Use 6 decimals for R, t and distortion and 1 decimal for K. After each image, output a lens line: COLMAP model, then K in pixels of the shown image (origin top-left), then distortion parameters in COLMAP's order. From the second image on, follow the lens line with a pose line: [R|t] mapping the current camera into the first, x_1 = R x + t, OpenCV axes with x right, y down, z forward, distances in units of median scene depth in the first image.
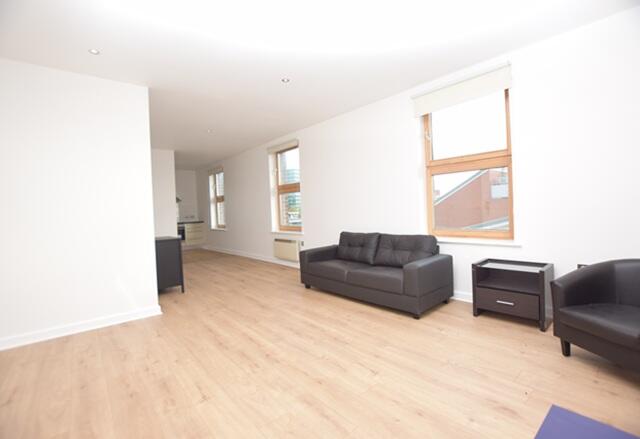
lens RADIAL K [[284.7, 0, 320.0], [0, 284.7, 219.5], [0, 0, 1]] dist [-0.003821, -0.000945]
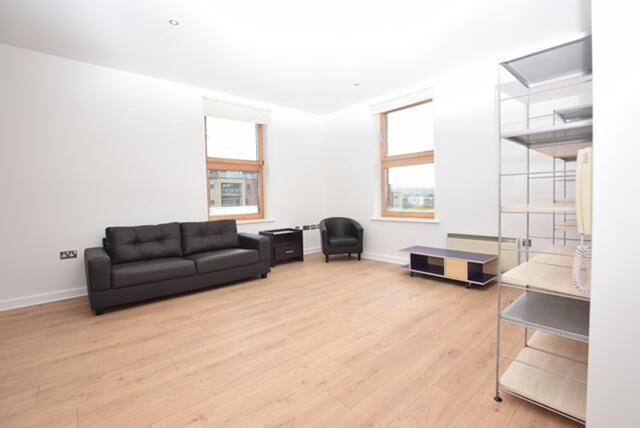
lens RADIAL K [[286.6, 0, 320.0], [0, 286.6, 214.0], [0, 0, 1]] dist [0.000058, 0.000016]
pose [[-0.006491, -0.004225, 0.999970, -1.085973], [0.051187, 0.998679, 0.004552, 0.058628], [-0.998668, 0.051215, -0.006266, 0.783894]]
